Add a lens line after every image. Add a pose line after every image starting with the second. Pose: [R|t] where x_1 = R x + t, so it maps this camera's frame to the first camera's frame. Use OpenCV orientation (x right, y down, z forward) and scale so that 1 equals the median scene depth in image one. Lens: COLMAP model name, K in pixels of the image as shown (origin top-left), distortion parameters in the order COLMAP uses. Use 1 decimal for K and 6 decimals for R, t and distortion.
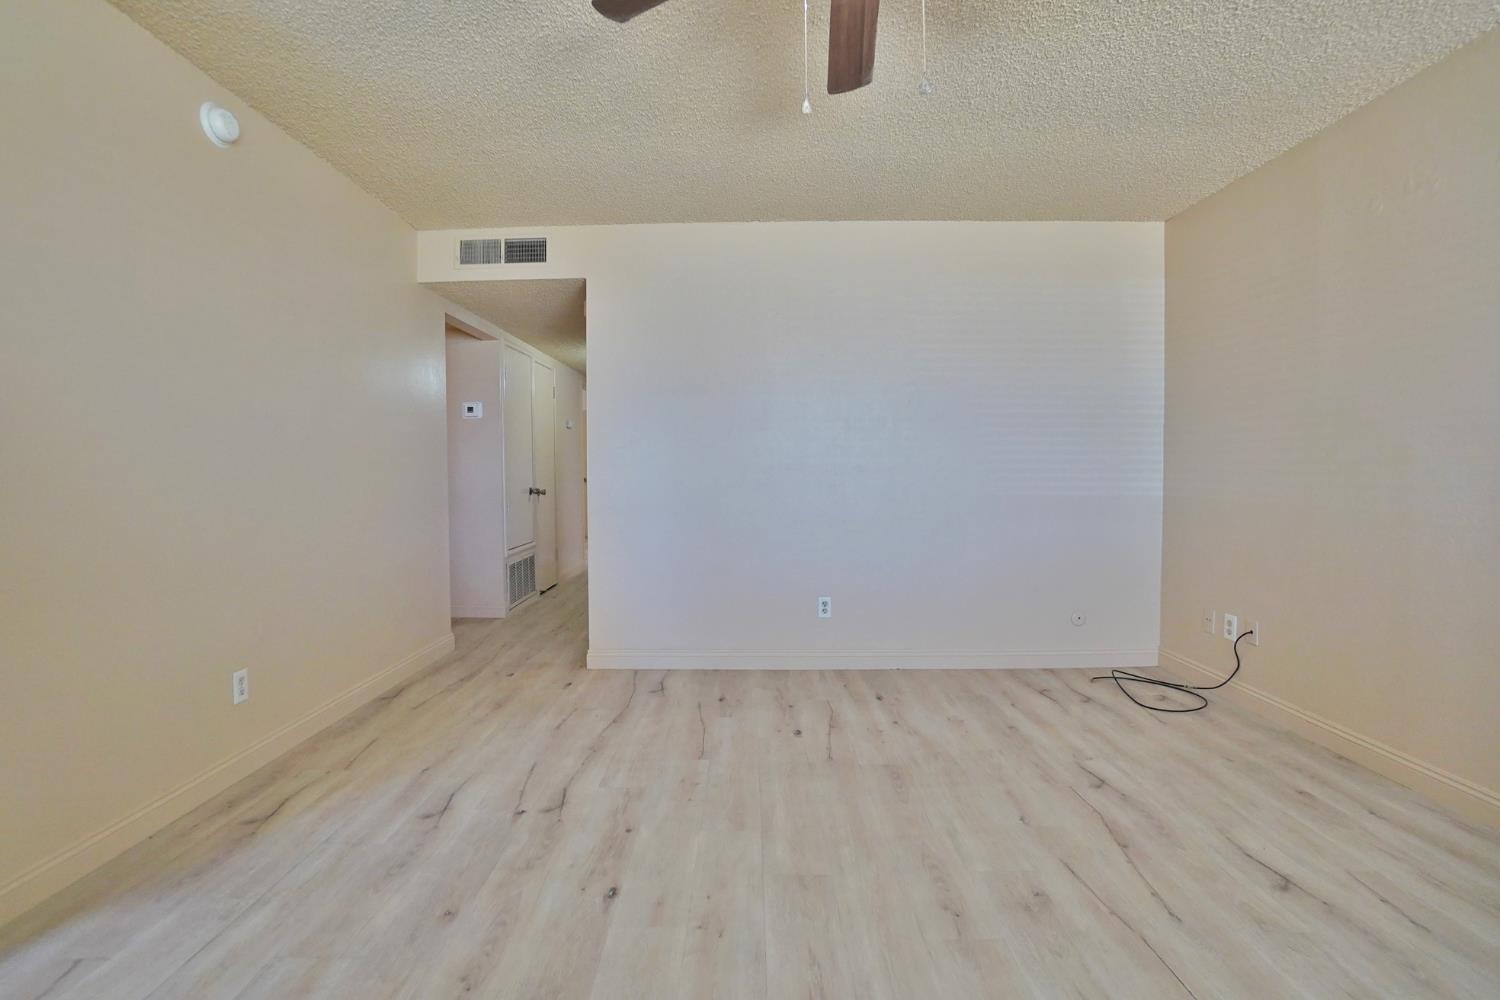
lens RADIAL K [[699.7, 0, 723.3], [0, 699.7, 491.5], [0, 0, 1]] dist [-0.057147, 0.025717]
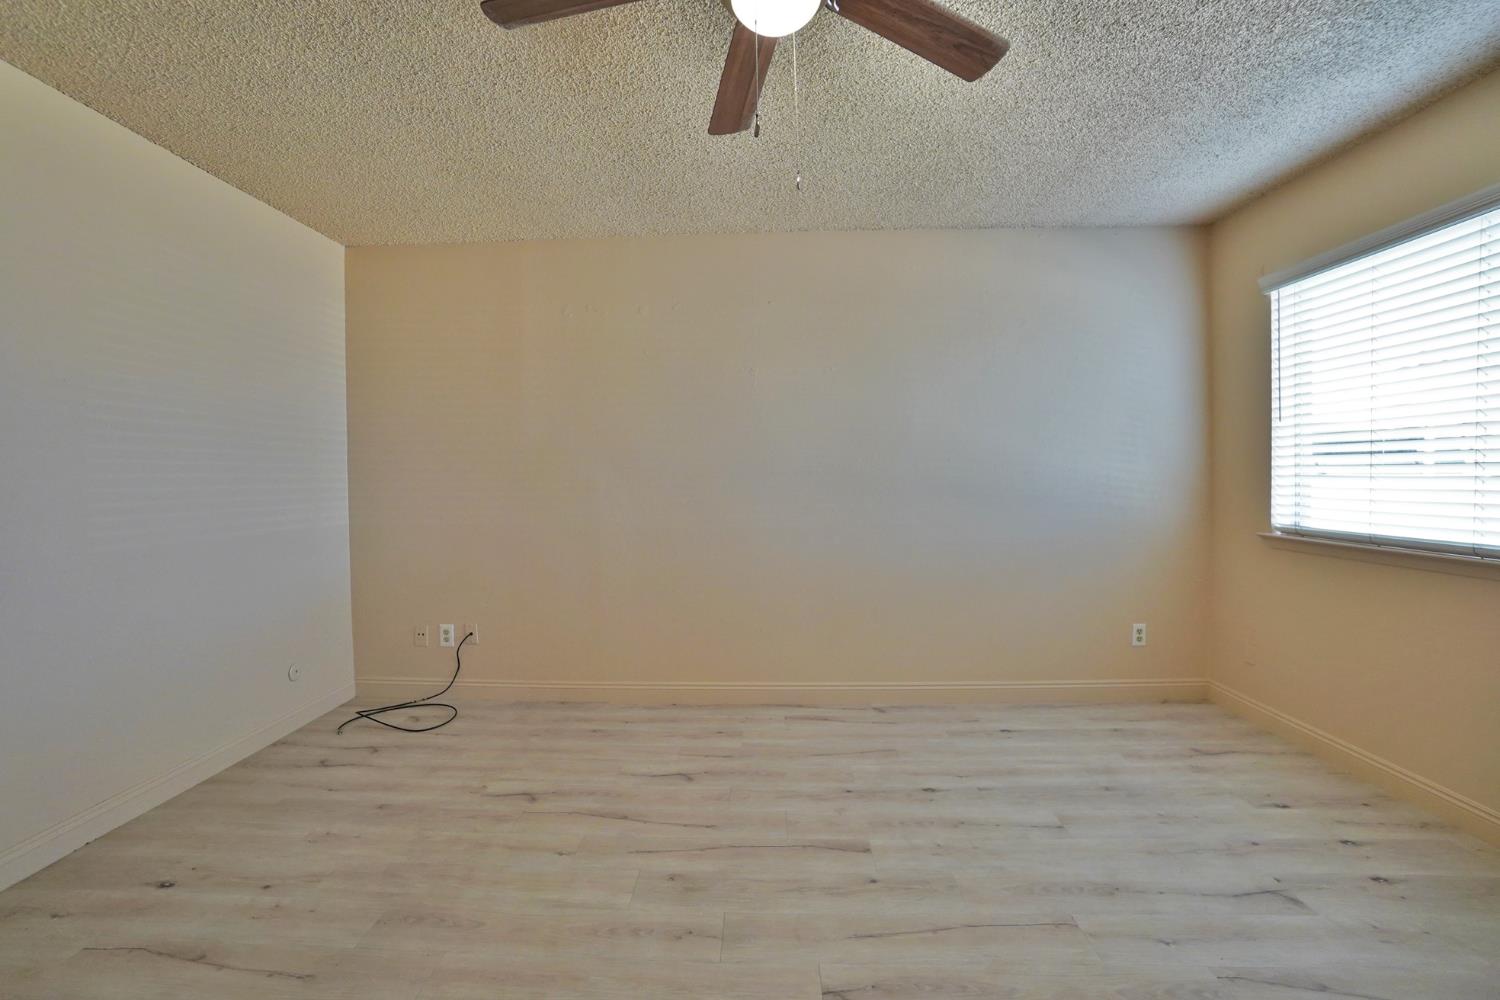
lens RADIAL K [[699.7, 0, 723.3], [0, 699.7, 491.5], [0, 0, 1]] dist [-0.057147, 0.025717]
pose [[-0.024021, -0.023312, 0.999440, -0.418733], [0.036612, 0.999037, 0.024183, -0.051948], [-0.999041, 0.037173, -0.023144, 0.561913]]
